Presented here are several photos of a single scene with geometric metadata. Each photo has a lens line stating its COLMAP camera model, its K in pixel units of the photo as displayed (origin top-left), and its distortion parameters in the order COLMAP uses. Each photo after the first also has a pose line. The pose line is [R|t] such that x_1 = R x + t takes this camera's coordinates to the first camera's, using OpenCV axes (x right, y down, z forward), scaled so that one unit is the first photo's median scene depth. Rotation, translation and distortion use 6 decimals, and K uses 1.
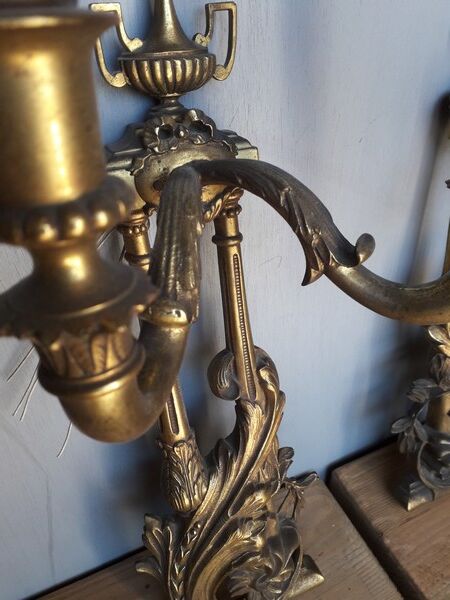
lens RADIAL K [[480.4, 0, 225.0], [0, 480.4, 300.0], [0, 0, 1]] dist [0.044702, -0.092253]
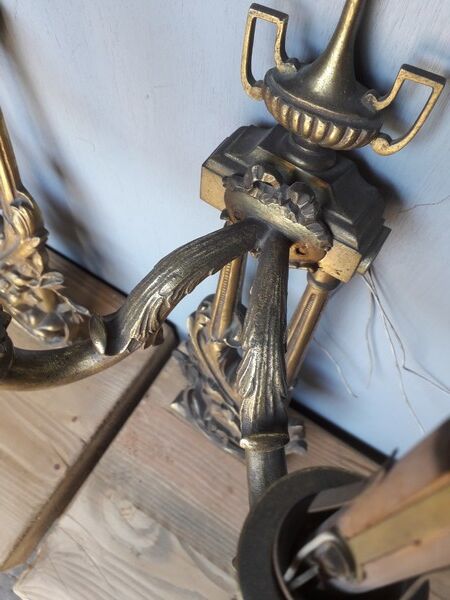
lens RADIAL K [[502.1, 0, 223.9], [0, 502.1, 312.7], [0, 0, 1]] dist [0.094077, -0.198700]
pose [[0.509071, 0.808495, -0.295267, 0.855665], [-0.504022, 0.558090, 0.659164, -0.745035], [0.697717, -0.186740, 0.691607, 0.433618]]
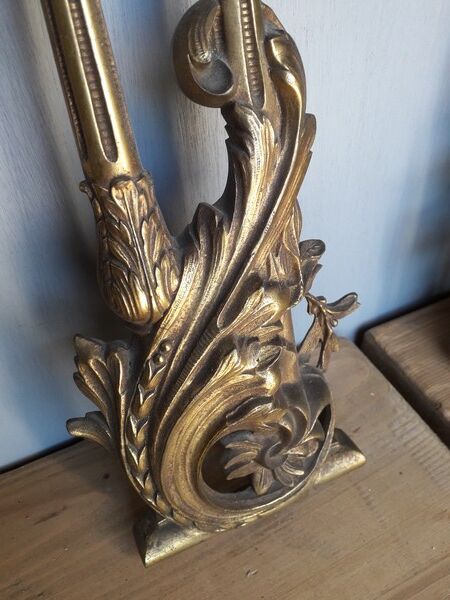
lens RADIAL K [[478.5, 0, 225.0], [0, 478.5, 300.0], [0, 0, 1]] dist [0.179221, -0.492747]
pose [[0.999797, -0.020096, 0.001118, 0.015712], [0.019887, 0.994890, 0.098990, 0.349672], [-0.003101, -0.098947, 0.995088, 0.421780]]
